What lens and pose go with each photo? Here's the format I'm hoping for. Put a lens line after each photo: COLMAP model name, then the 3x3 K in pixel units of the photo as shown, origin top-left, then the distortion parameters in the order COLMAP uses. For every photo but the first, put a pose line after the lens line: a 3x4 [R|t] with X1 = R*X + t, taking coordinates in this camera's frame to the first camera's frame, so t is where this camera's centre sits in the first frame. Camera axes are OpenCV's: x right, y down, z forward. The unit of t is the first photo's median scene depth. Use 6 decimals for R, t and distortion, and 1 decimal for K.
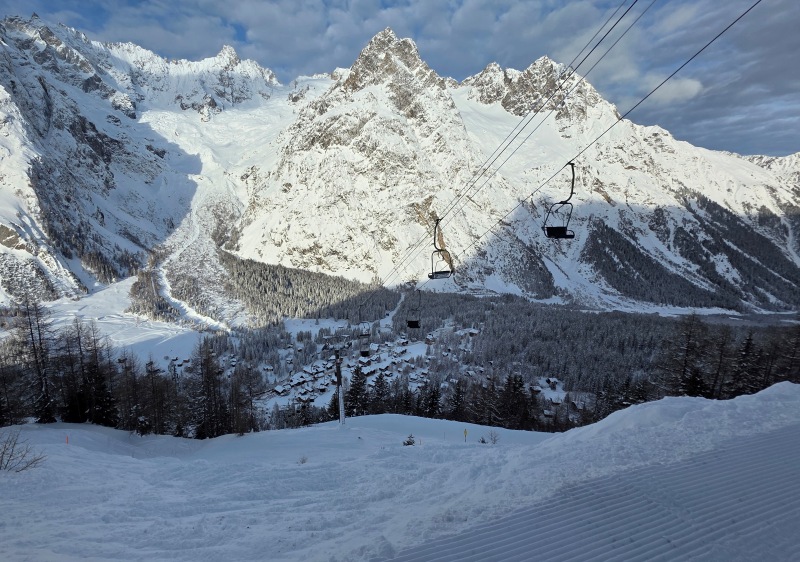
lens RADIAL K [[371.6, 0, 326.1], [0, 371.6, 288.9], [0, 0, 1]] dist [0.000666, 0.000849]
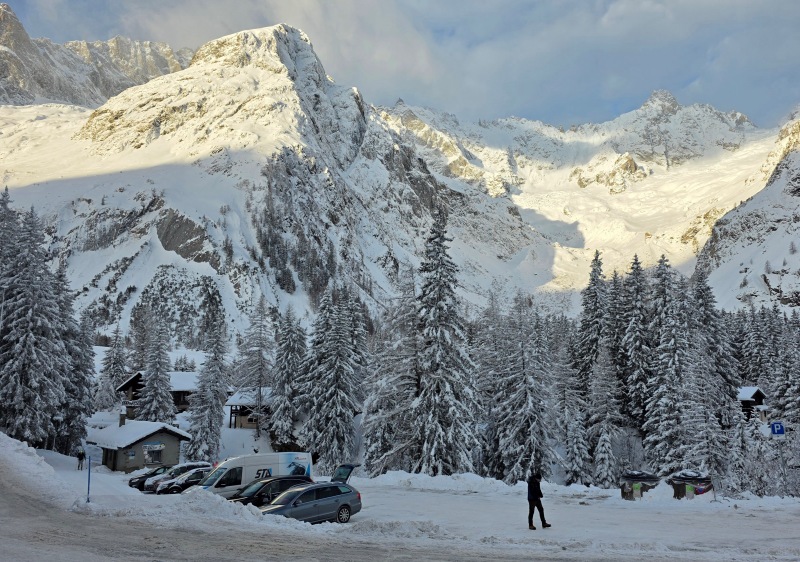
lens RADIAL K [[624.2, 0, 443.7], [0, 624.2, 295.9], [0, 0, 1]] dist [0.078249, -0.077663]
pose [[0.834549, -0.090236, -0.543494, -0.070586], [-0.112995, 0.937490, -0.329157, 0.098173], [0.539222, 0.336109, 0.772185, 0.324114]]
